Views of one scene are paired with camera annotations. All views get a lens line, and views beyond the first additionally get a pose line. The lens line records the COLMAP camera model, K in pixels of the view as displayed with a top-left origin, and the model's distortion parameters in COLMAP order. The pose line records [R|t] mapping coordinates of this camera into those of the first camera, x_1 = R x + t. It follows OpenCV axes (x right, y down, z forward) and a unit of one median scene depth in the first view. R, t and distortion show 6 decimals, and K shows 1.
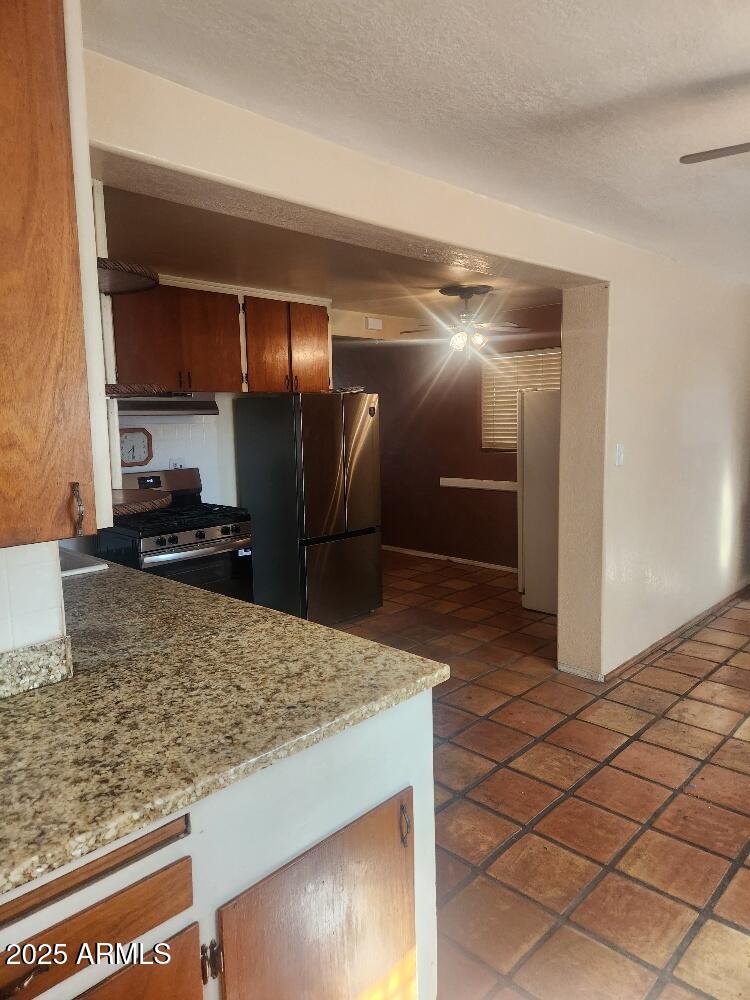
lens RADIAL K [[668.1, 0, 366.6], [0, 668.1, 496.3], [0, 0, 1]] dist [0.076557, -0.067488]
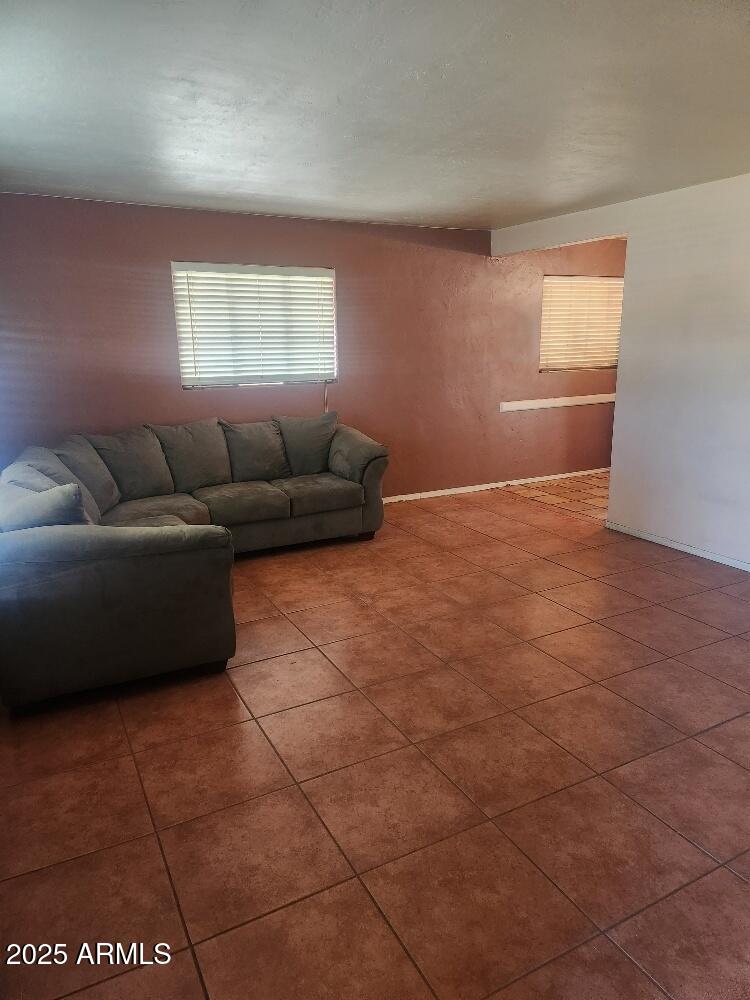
lens RADIAL K [[668.1, 0, 366.6], [0, 668.1, 496.3], [0, 0, 1]] dist [0.076557, -0.067488]
pose [[0.296822, -0.211199, 0.931285, -1.423228], [0.123779, 0.975518, 0.181779, -0.156026], [-0.946877, 0.061318, 0.315697, 1.441756]]
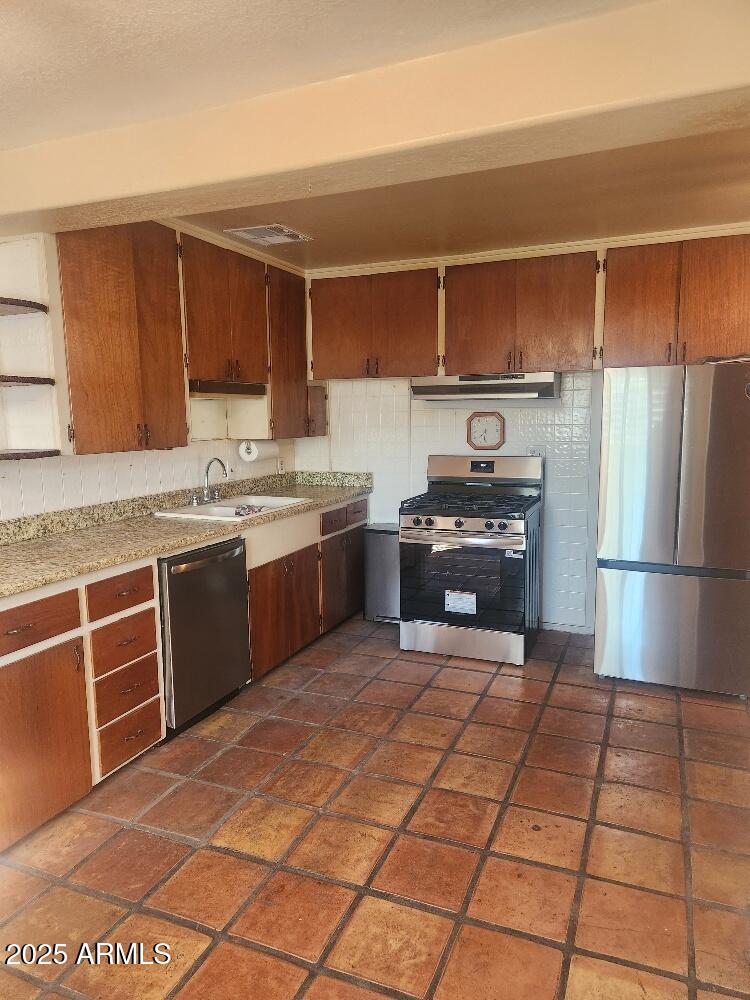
lens RADIAL K [[664.0, 0, 377.9], [0, 664.0, 509.0], [0, 0, 1]] dist [0.079148, -0.066297]
pose [[0.373934, 0.149055, -0.915399, 0.554539], [-0.110839, 0.987109, 0.115454, -0.057818], [0.920808, 0.058290, 0.385635, 0.496613]]
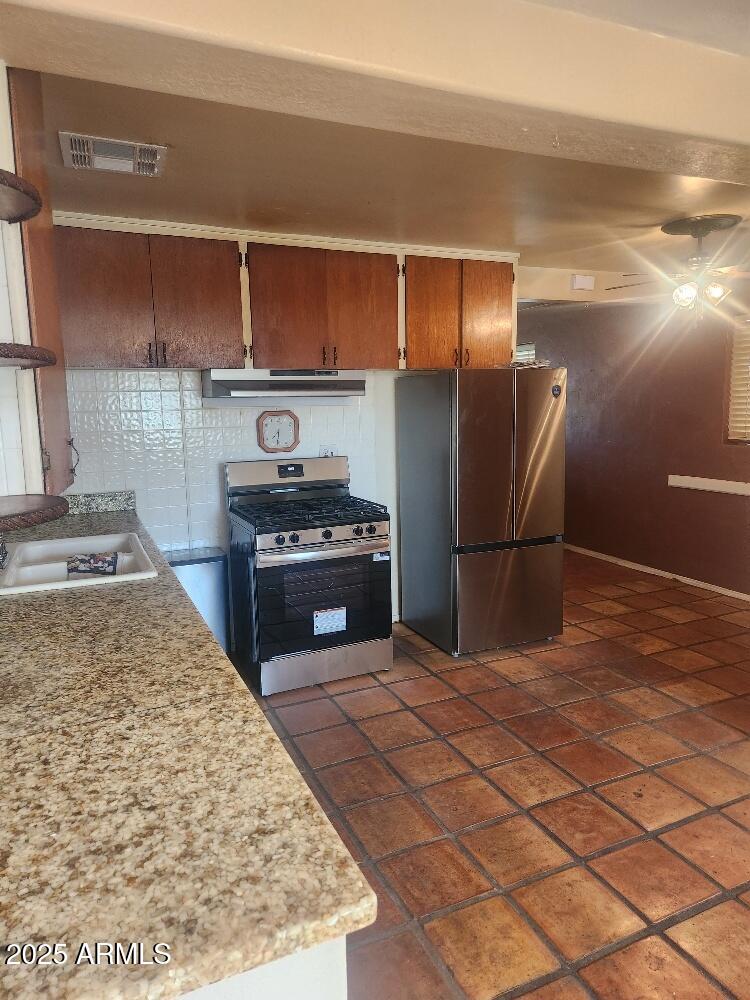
lens RADIAL K [[666.2, 0, 375.0], [0, 666.2, 500.0], [0, 0, 1]] dist [0.071944, -0.068168]
pose [[0.934649, 0.056100, -0.351119, 0.106720], [-0.045111, 0.998204, 0.039406, -0.022878], [0.352700, -0.020992, 0.935501, 0.204378]]
